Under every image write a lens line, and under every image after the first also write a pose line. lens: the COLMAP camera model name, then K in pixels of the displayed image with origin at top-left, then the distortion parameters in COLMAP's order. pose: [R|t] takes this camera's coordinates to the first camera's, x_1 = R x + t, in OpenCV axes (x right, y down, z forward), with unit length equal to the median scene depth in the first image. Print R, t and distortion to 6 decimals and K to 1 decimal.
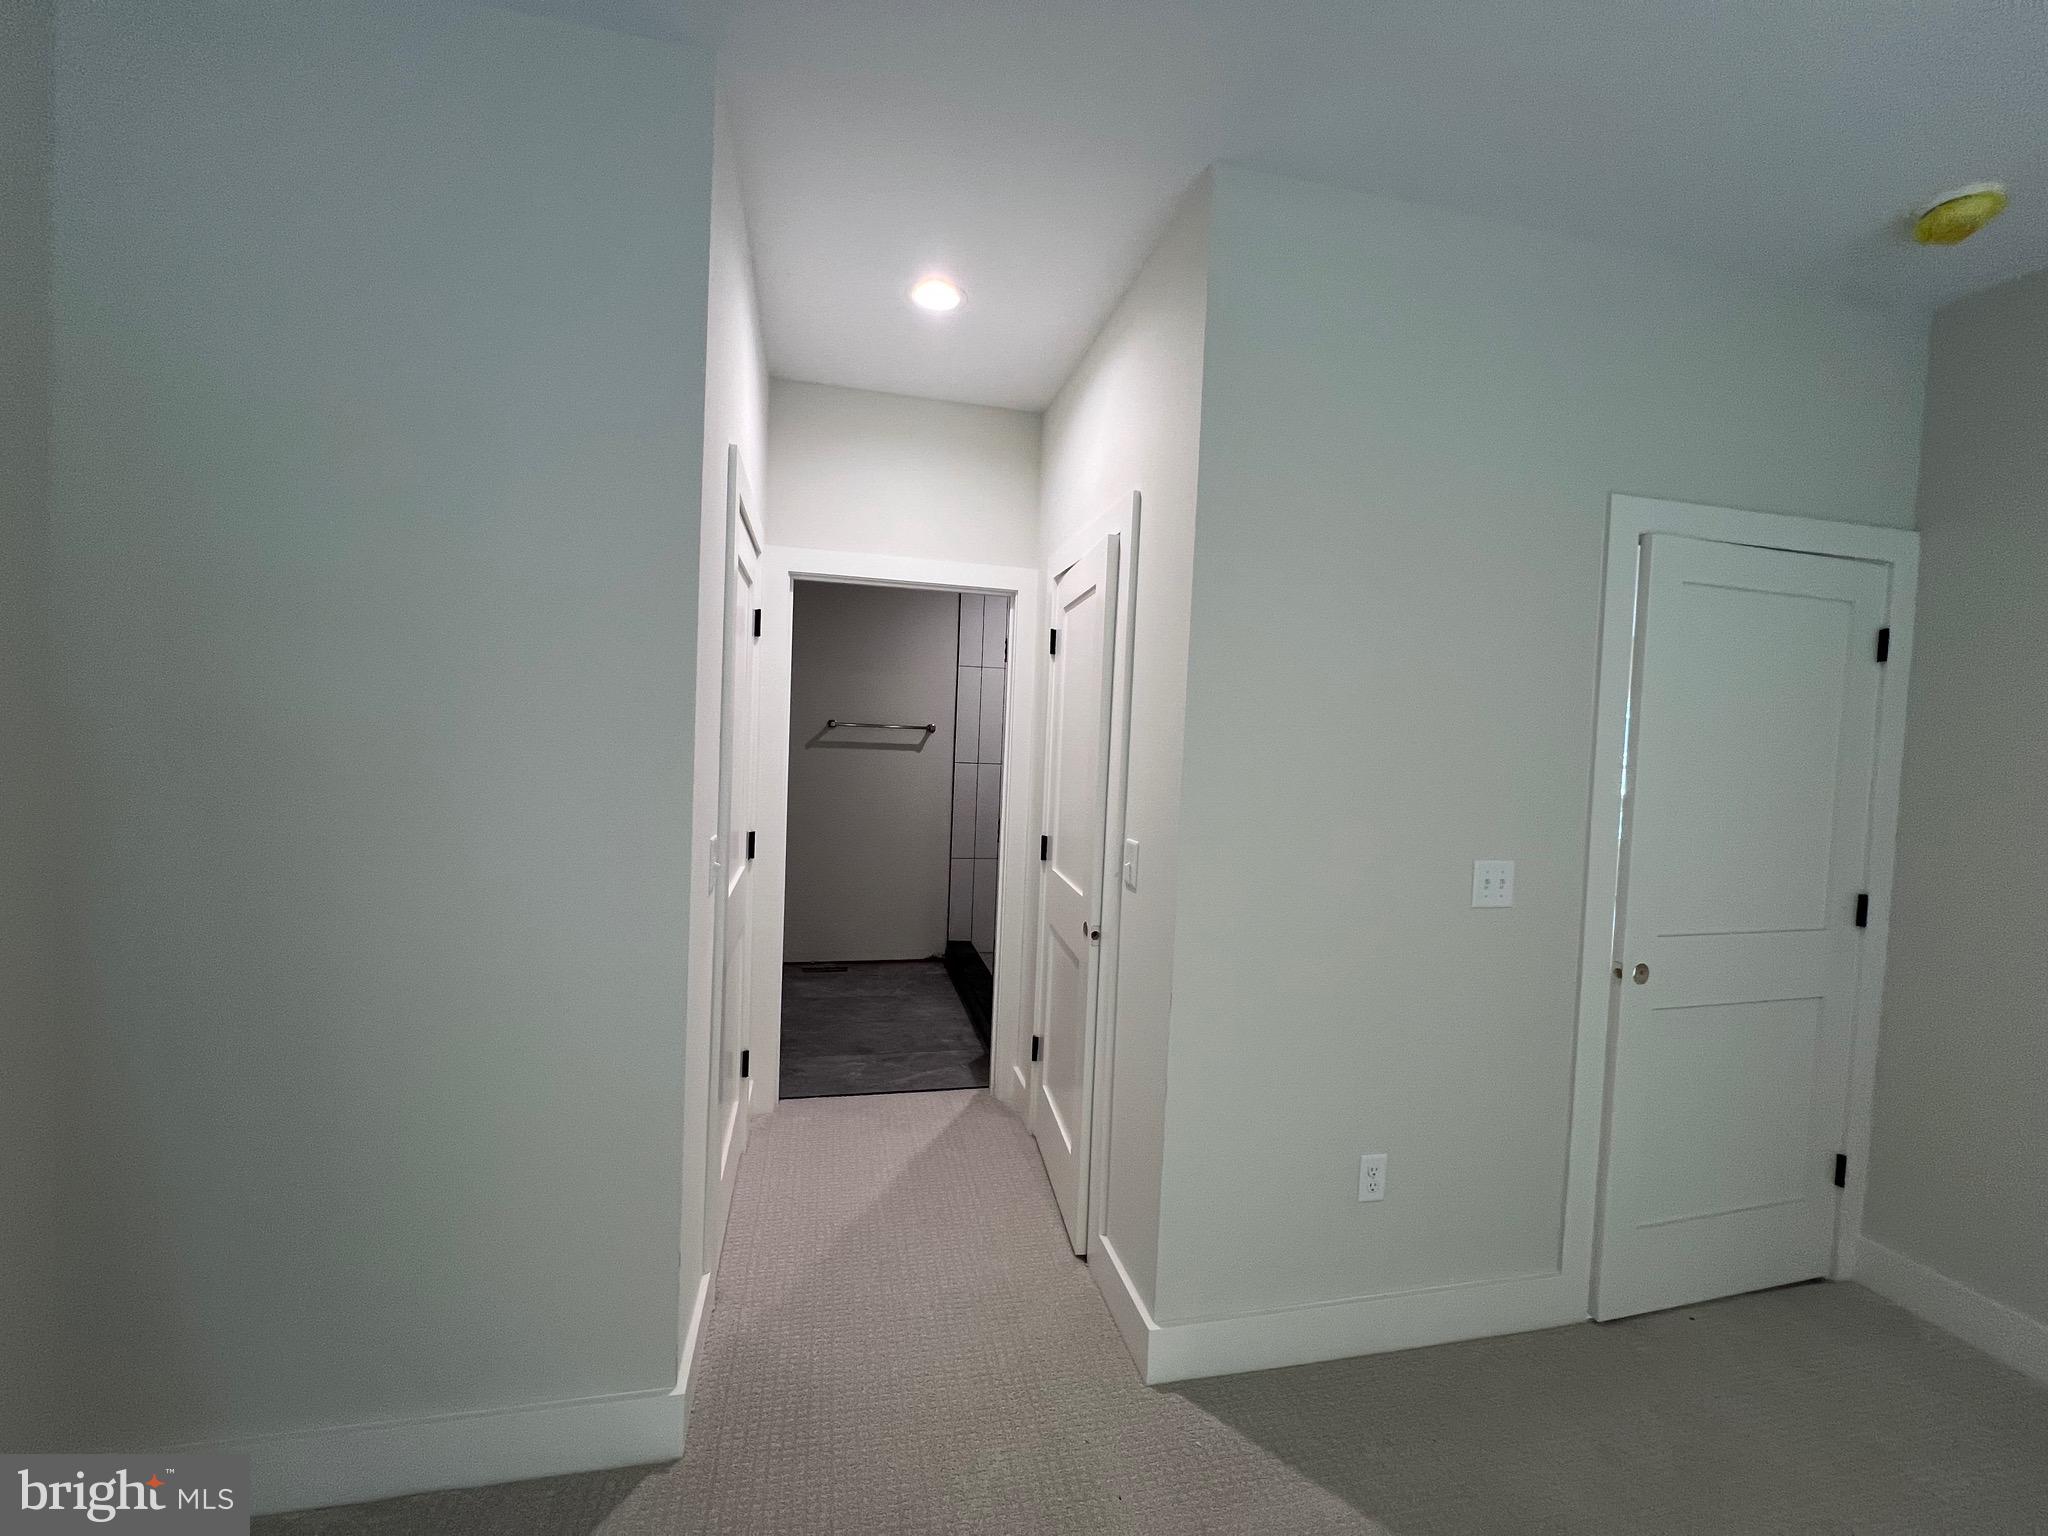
lens RADIAL K [[807.9, 0, 1011.5], [0, 807.9, 763.7], [0, 0, 1]] dist [-0.001055, -0.009650]
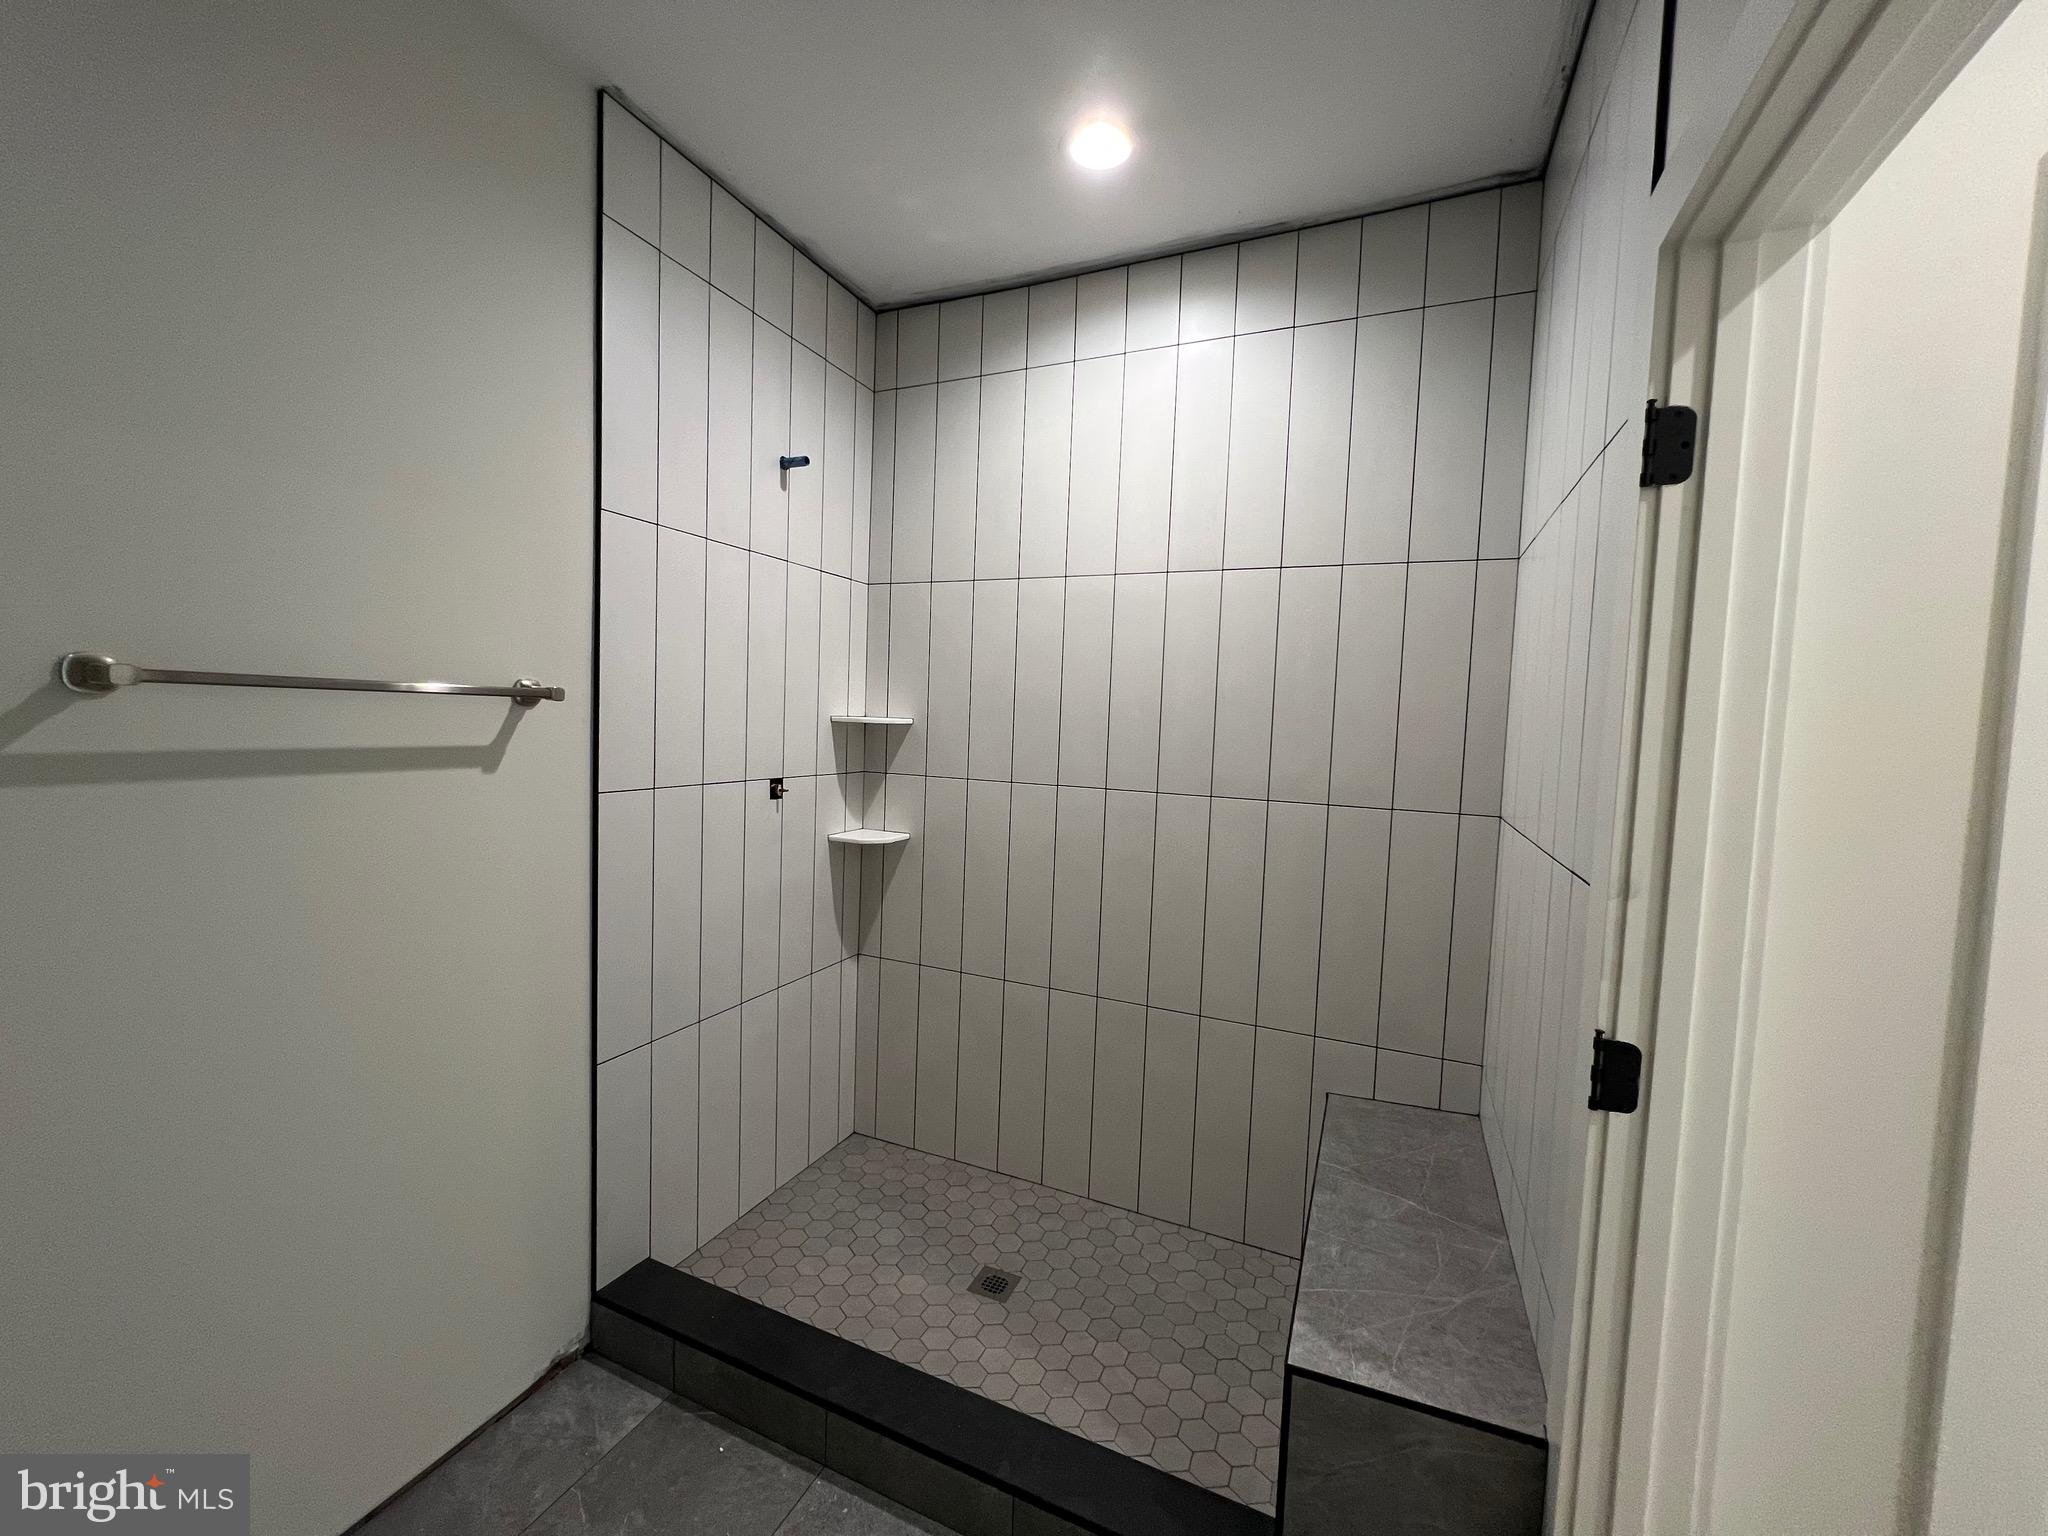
lens RADIAL K [[822.7, 0, 1021.0], [0, 822.7, 765.3], [0, 0, 1]] dist [-0.000869, 0.000810]
pose [[0.598430, -0.064580, 0.798568, -0.386220], [0.016166, 0.997516, 0.068554, -0.054699], [-0.801012, -0.028115, 0.597988, 1.028448]]
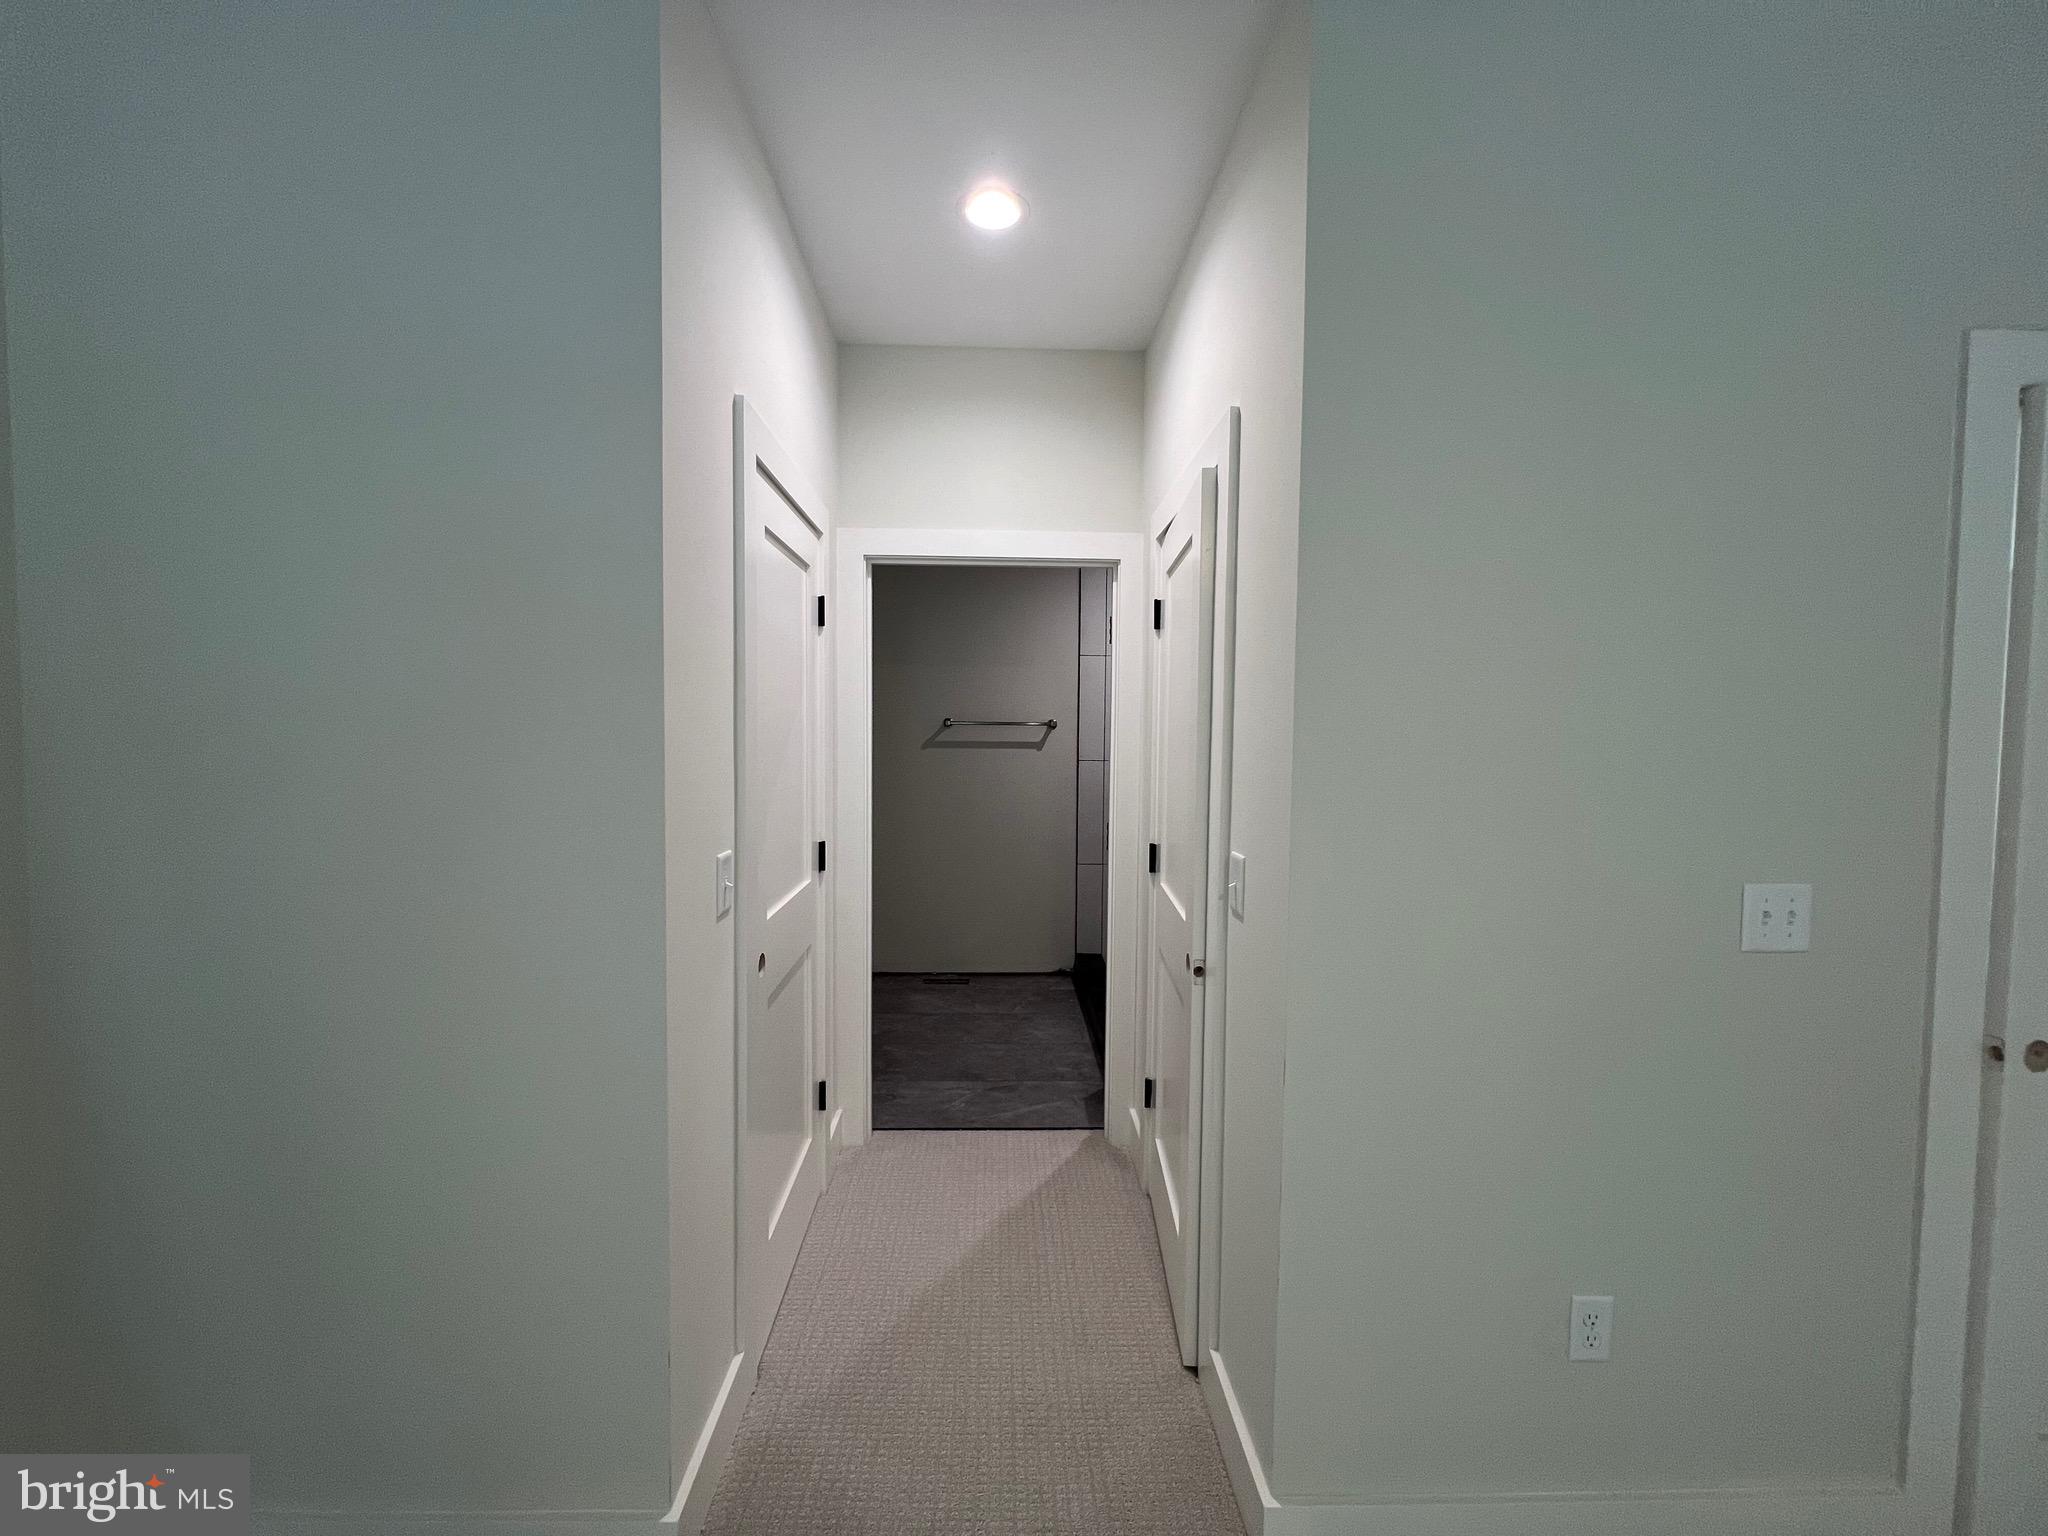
lens RADIAL K [[811.9, 0, 1016.6], [0, 811.9, 763.5], [0, 0, 1]] dist [-0.003542, -0.000237]
pose [[0.981421, -0.021938, -0.190608, 0.058473], [0.022133, 0.999754, -0.001110, 0.002274], [0.190585, -0.003130, 0.981666, 0.121956]]
